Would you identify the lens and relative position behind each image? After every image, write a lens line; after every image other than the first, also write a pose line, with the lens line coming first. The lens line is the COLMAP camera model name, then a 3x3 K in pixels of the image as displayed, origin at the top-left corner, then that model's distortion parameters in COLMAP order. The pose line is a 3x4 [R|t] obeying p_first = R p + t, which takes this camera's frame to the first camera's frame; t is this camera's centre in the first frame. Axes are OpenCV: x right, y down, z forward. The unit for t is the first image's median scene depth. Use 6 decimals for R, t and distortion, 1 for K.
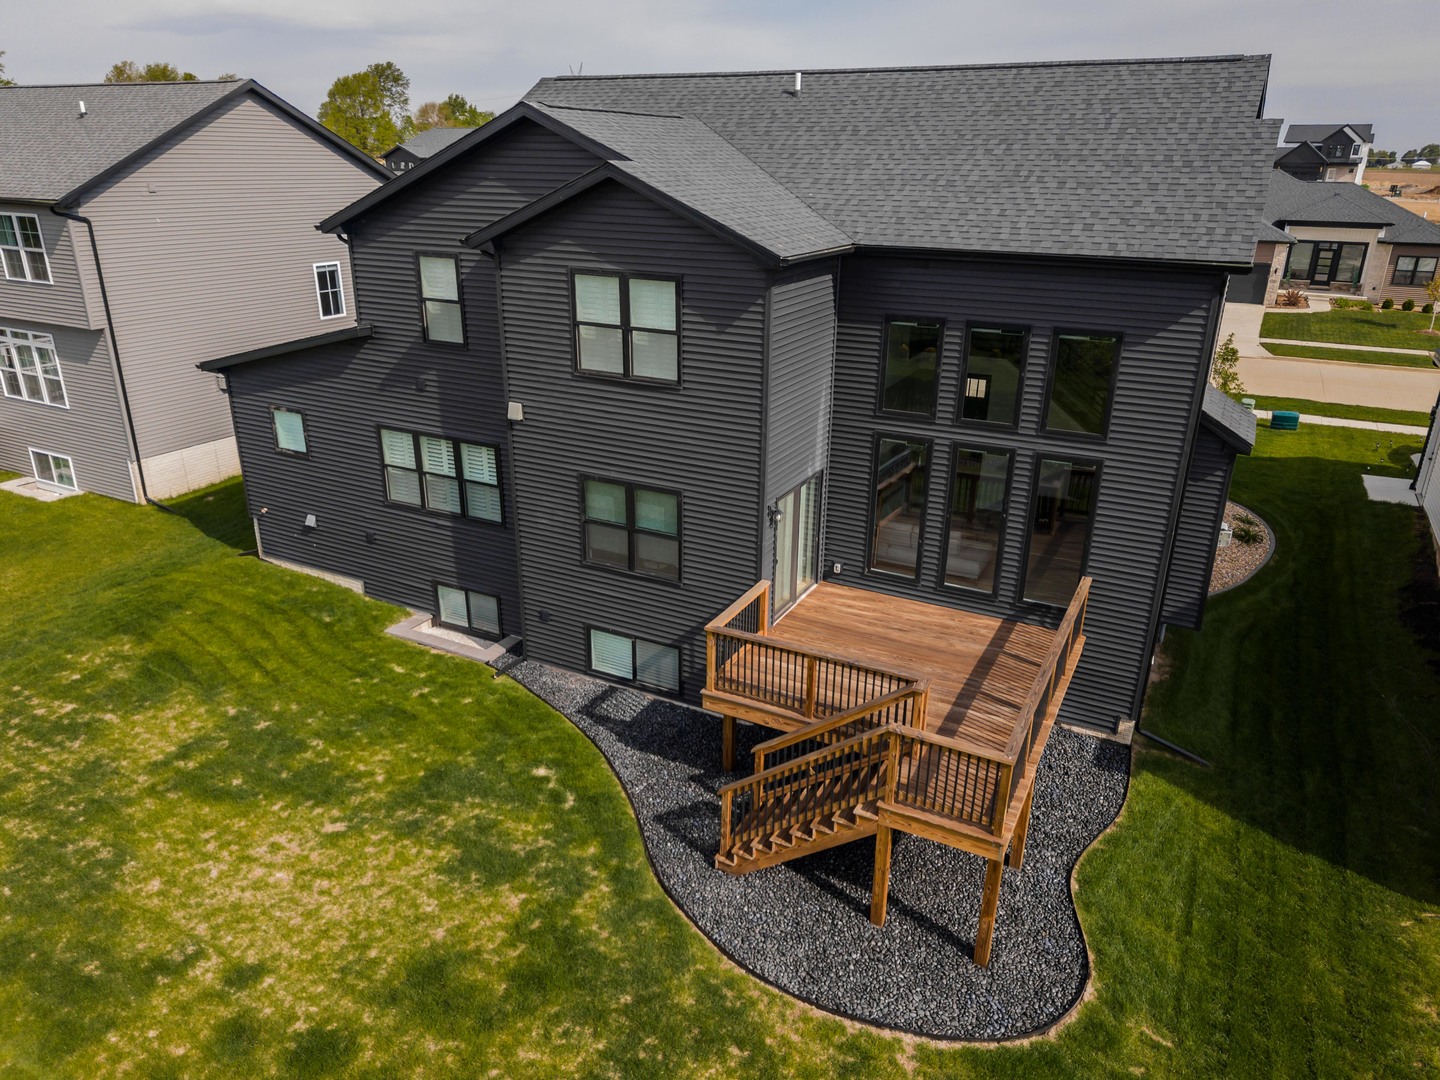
lens RADIAL K [[986.2, 0, 720.0], [0, 986.2, 540.0], [0, 0, 1]] dist [0.038875, -0.043500]
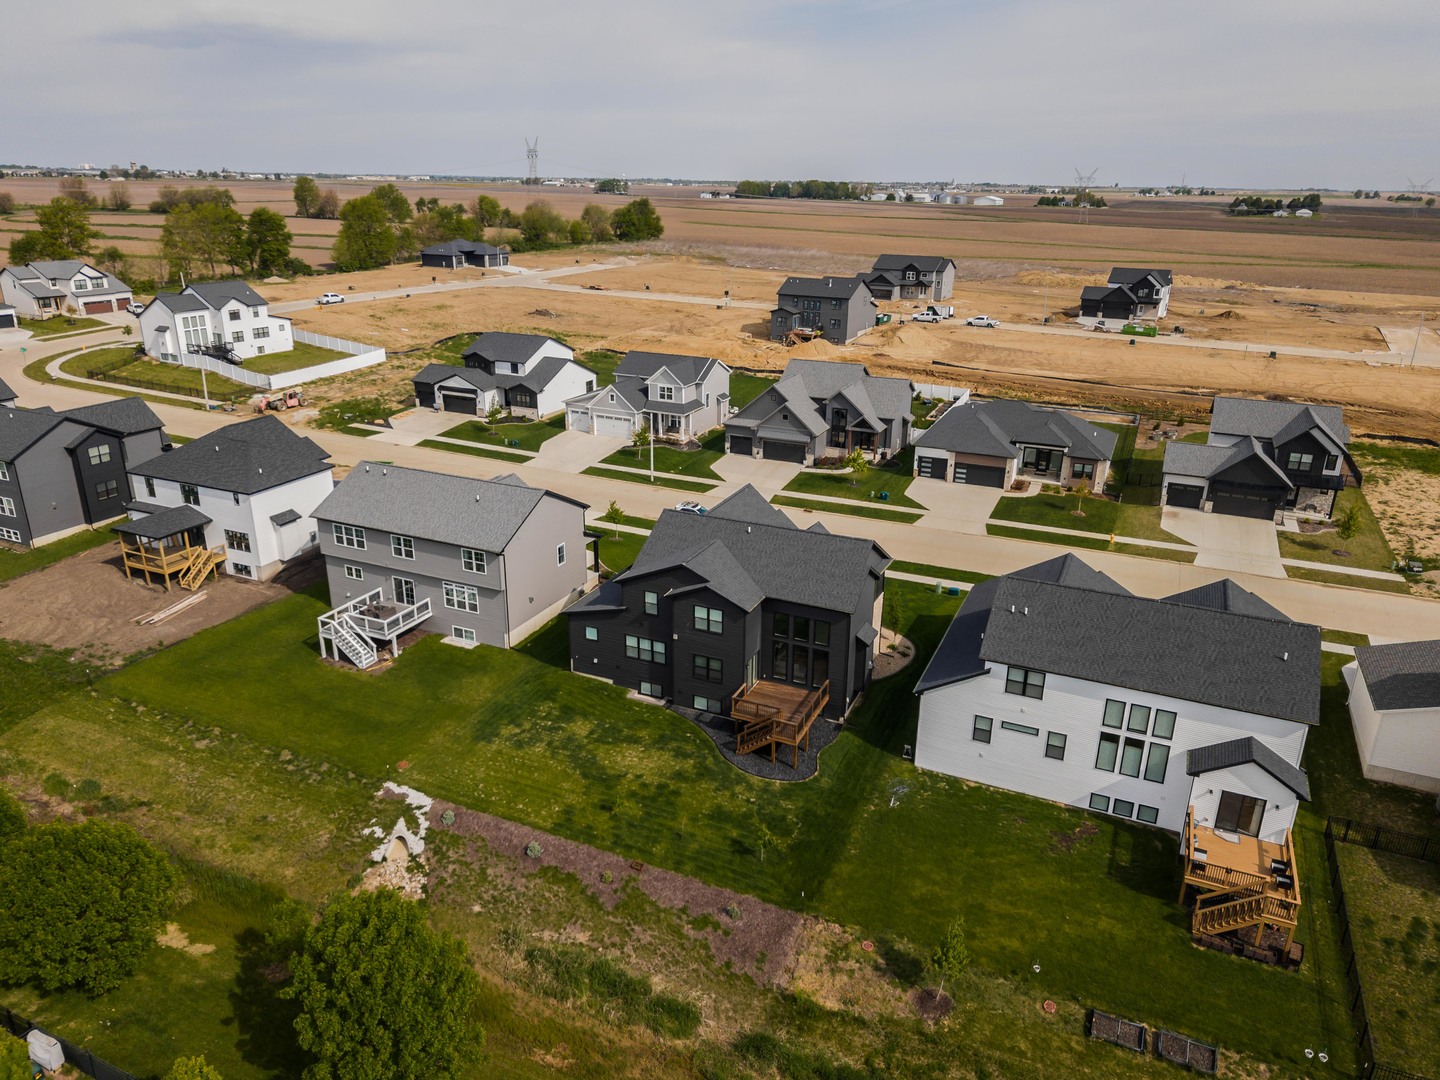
lens RADIAL K [[980.4, 0, 720.0], [0, 980.4, 540.0], [0, 0, 1]] dist [0.161815, -0.263663]
pose [[0.998296, -0.019601, 0.054961, -0.241804], [0.020636, 0.999619, -0.018328, -0.431697], [-0.054581, 0.019431, 0.998320, -2.731645]]
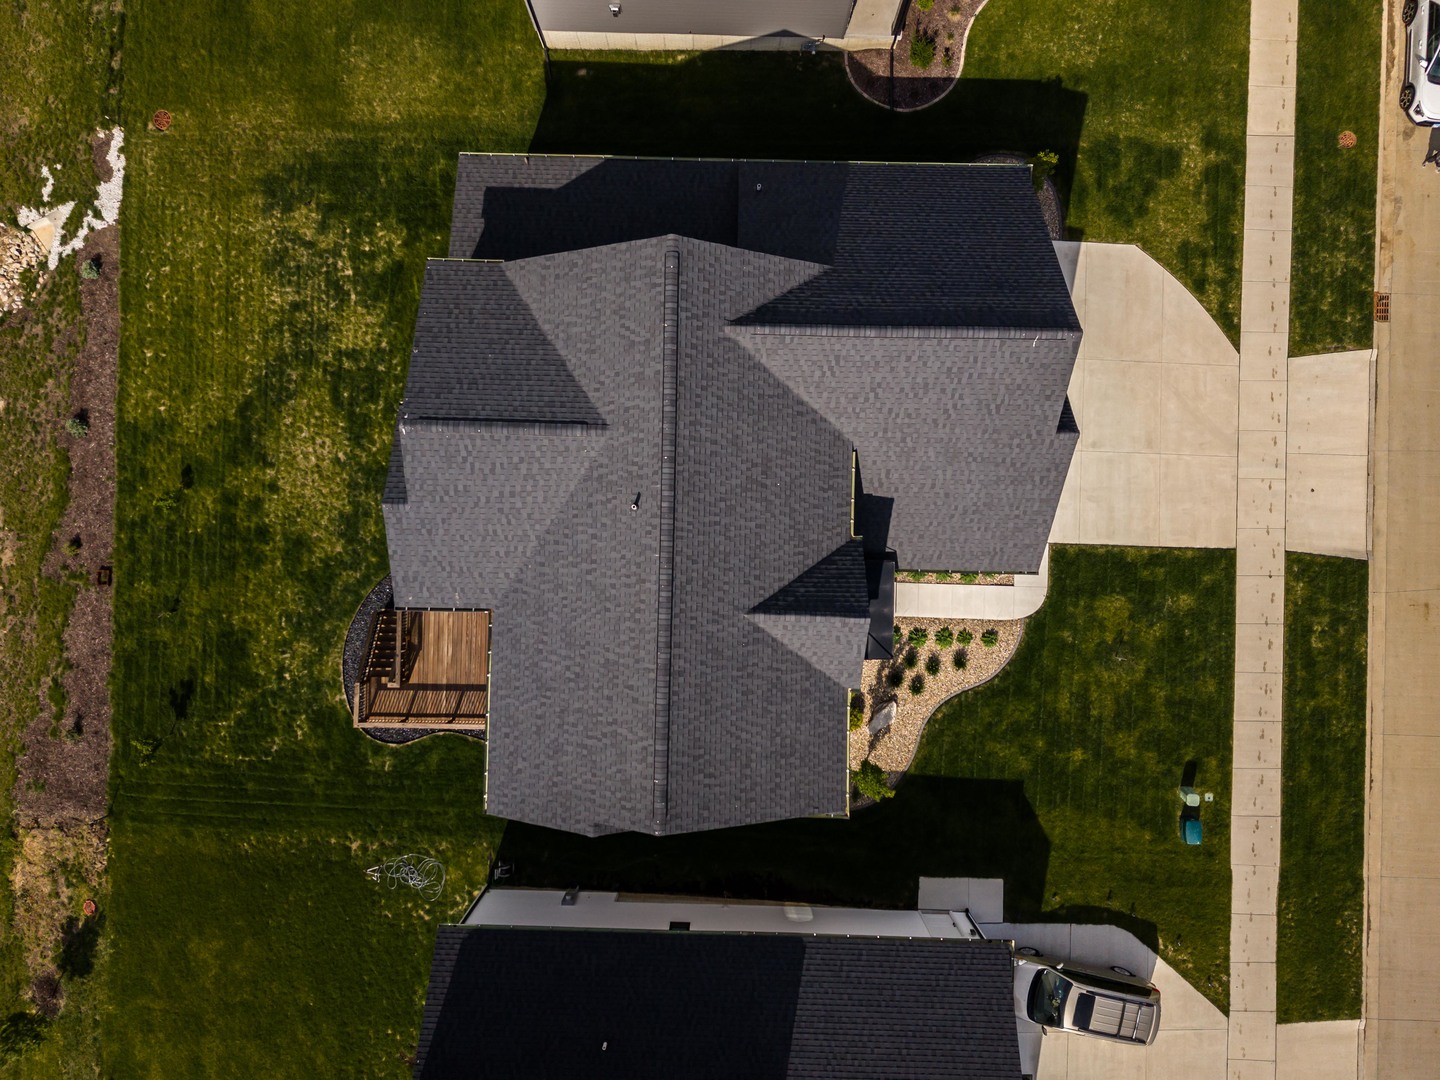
lens RADIAL K [[997.5, 0, 720.0], [0, 997.5, 540.0], [0, 0, 1]] dist [0.014576, 0.000788]
pose [[0.442809, 0.896367, -0.021118, 0.230050], [-0.310407, 0.175354, 0.934290, -1.999193], [0.841170, -0.407157, 0.355887, 0.727785]]
